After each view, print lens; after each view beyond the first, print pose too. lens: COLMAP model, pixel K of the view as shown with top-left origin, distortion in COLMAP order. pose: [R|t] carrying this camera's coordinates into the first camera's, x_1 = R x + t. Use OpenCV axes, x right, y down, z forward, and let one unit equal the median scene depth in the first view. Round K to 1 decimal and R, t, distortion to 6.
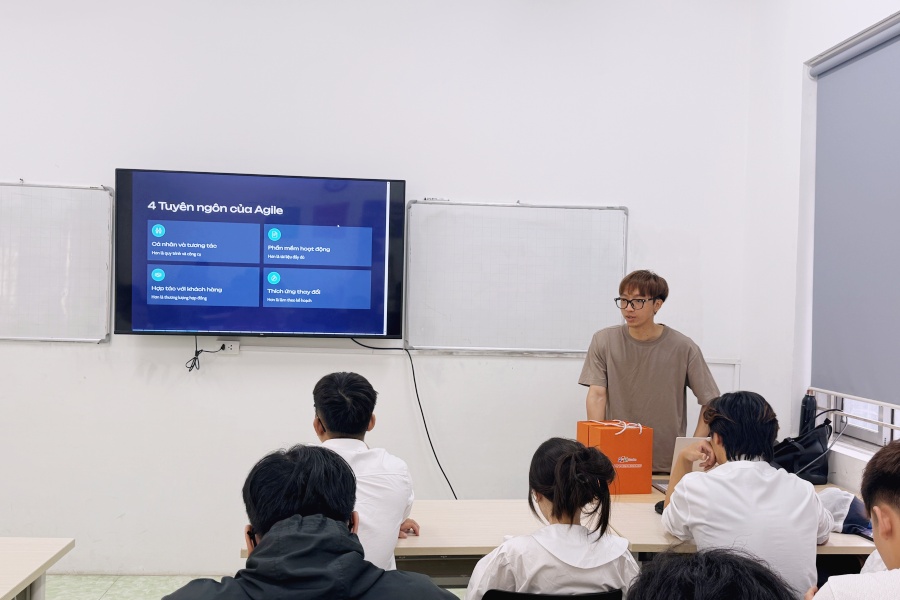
lens RADIAL K [[871.7, 0, 445.3], [0, 871.7, 299.9], [0, 0, 1]] dist [0.041989, 0.000000]
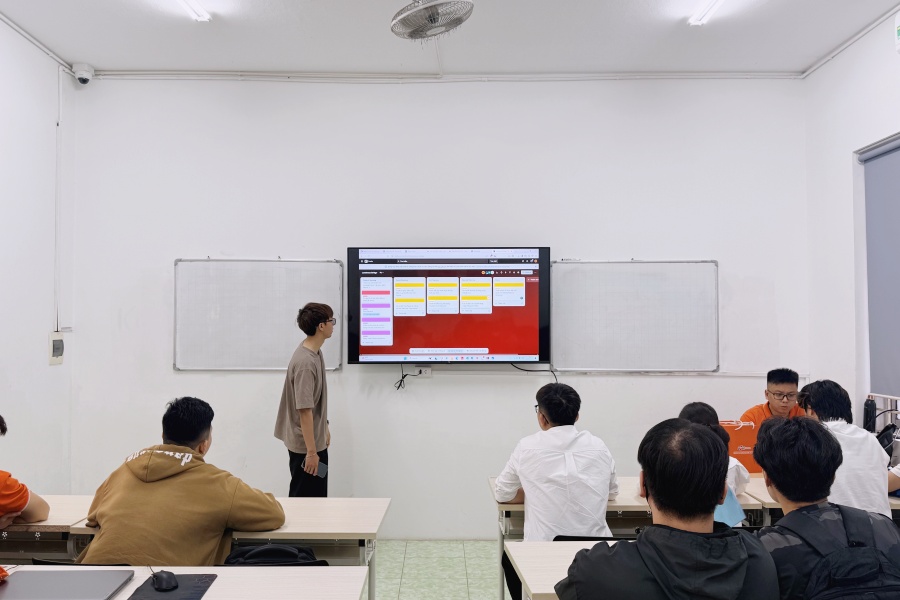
lens RADIAL K [[759.9, 0, 447.9], [0, 759.9, 299.8], [0, 0, 1]] dist [0.033134, 0.000268]
pose [[0.994693, -0.028811, -0.098766, -0.088235], [0.024724, 0.998797, -0.042356, -0.007975], [0.099868, 0.039689, 0.994209, -0.195617]]
